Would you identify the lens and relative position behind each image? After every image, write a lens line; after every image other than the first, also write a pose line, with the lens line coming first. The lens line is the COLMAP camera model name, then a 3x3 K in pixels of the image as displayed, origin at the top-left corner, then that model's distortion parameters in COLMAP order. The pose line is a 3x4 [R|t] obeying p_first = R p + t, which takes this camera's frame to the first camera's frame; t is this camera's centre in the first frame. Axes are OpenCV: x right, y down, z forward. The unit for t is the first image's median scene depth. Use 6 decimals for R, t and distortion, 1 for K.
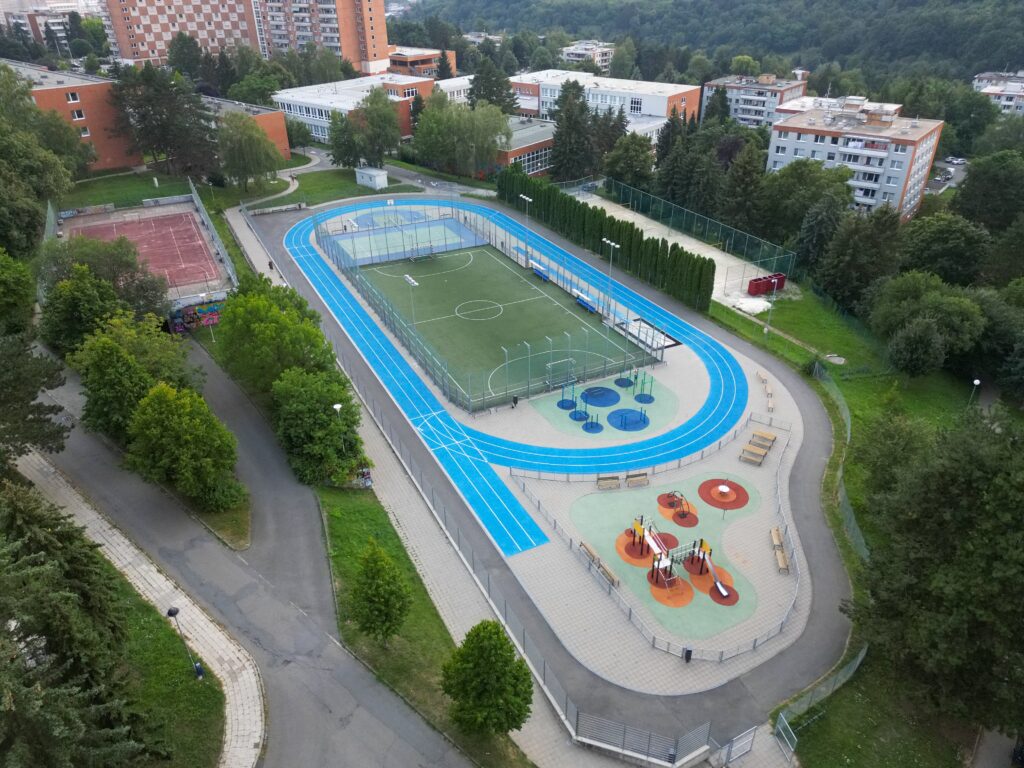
lens RADIAL K [[719.0, 0, 512.0], [0, 719.0, 384.0], [0, 0, 1]] dist [0.083393, -0.082669]
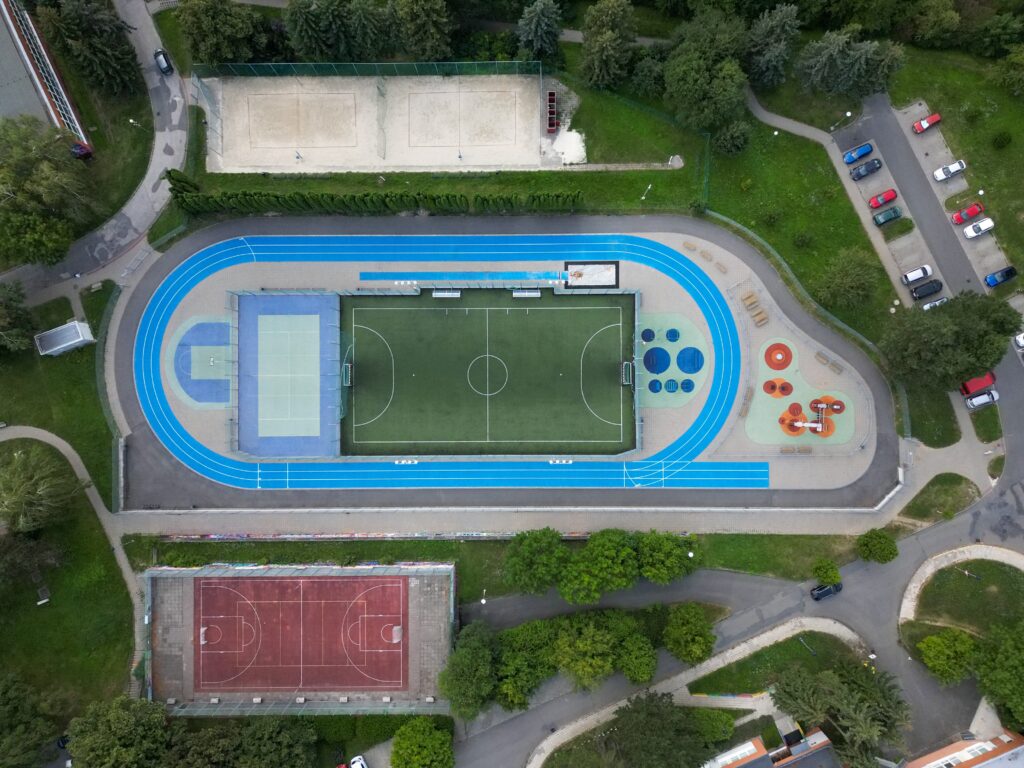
lens RADIAL K [[719.0, 0, 512.0], [0, 719.0, 384.0], [0, 0, 1]] dist [0.083393, -0.082669]
pose [[0.449398, -0.893330, 0.001663, -0.038443], [0.463584, 0.234801, 0.854376, -0.972944], [-0.763631, -0.383184, 0.519652, 0.319326]]
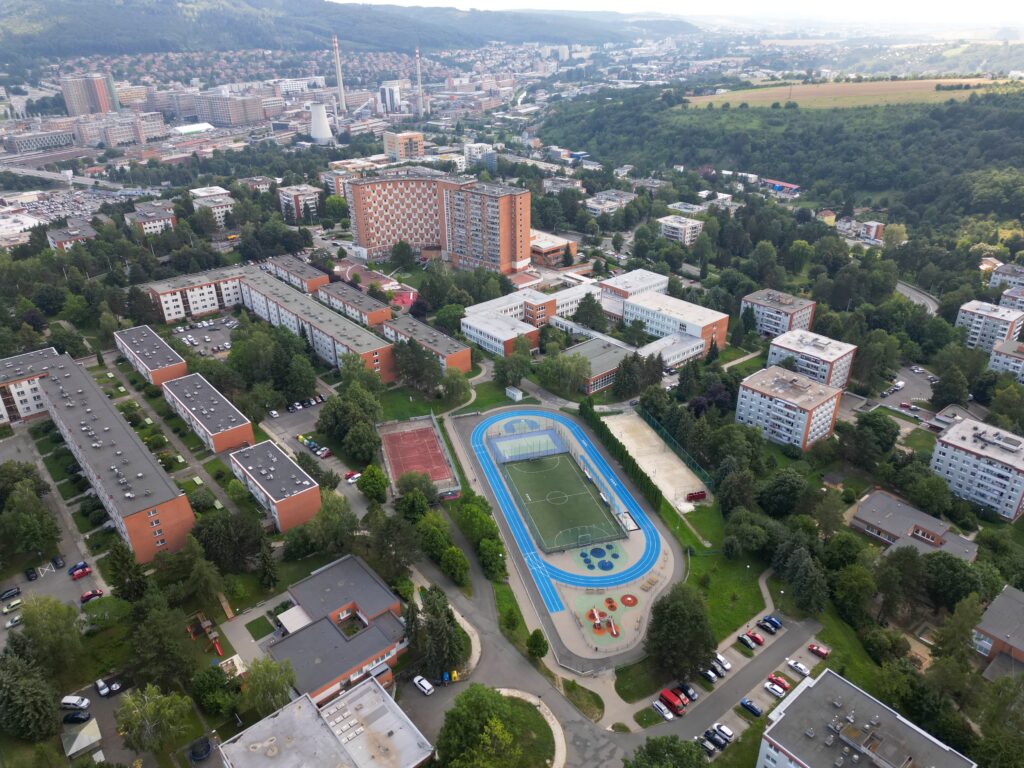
lens RADIAL K [[719.0, 0, 512.0], [0, 719.0, 384.0], [0, 0, 1]] dist [0.083393, -0.082669]
pose [[0.983801, 0.083432, -0.158667, 0.128440], [-0.091718, 0.994739, -0.045624, -0.308087], [0.154026, 0.059438, 0.986277, -1.140527]]
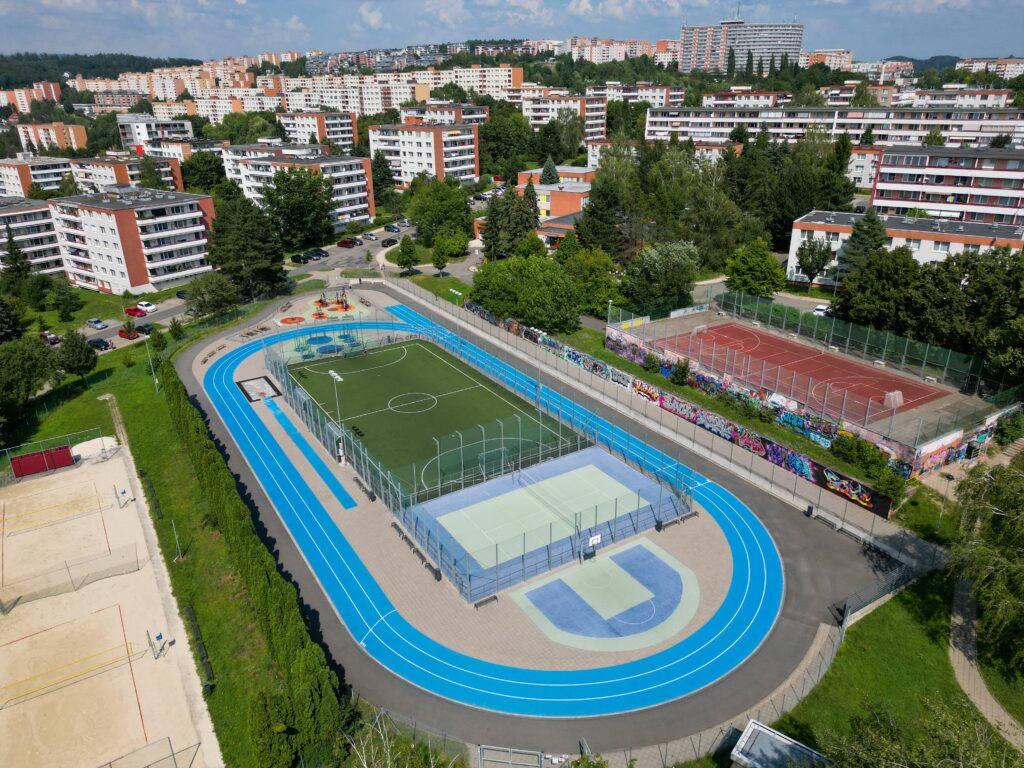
lens RADIAL K [[719.0, 0, 512.0], [0, 719.0, 384.0], [0, 0, 1]] dist [0.083393, -0.082669]
pose [[-0.996163, 0.054268, -0.068658, -0.103575], [-0.022030, 0.603763, 0.796859, -0.813816], [0.084697, 0.795314, -0.600251, 1.421359]]
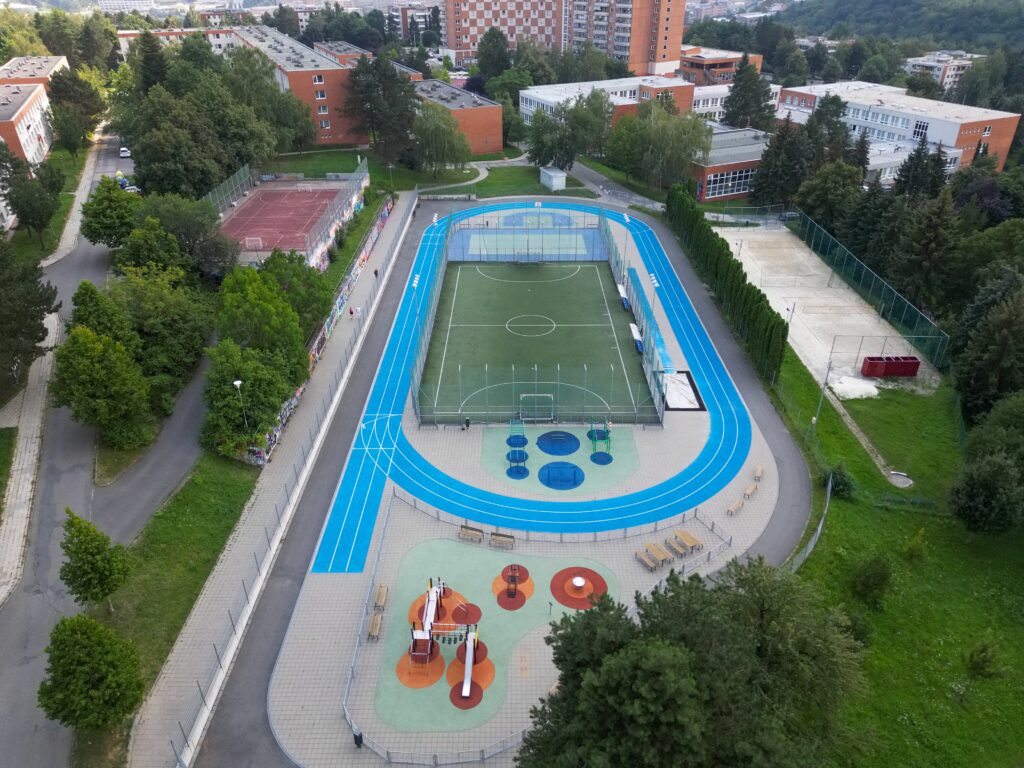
lens RADIAL K [[719.0, 0, 512.0], [0, 719.0, 384.0], [0, 0, 1]] dist [0.083393, -0.082669]
pose [[0.890672, 0.231312, -0.391406, 0.292651], [-0.230784, 0.971764, 0.049127, -0.061446], [0.391718, 0.046574, 0.918906, 0.101525]]
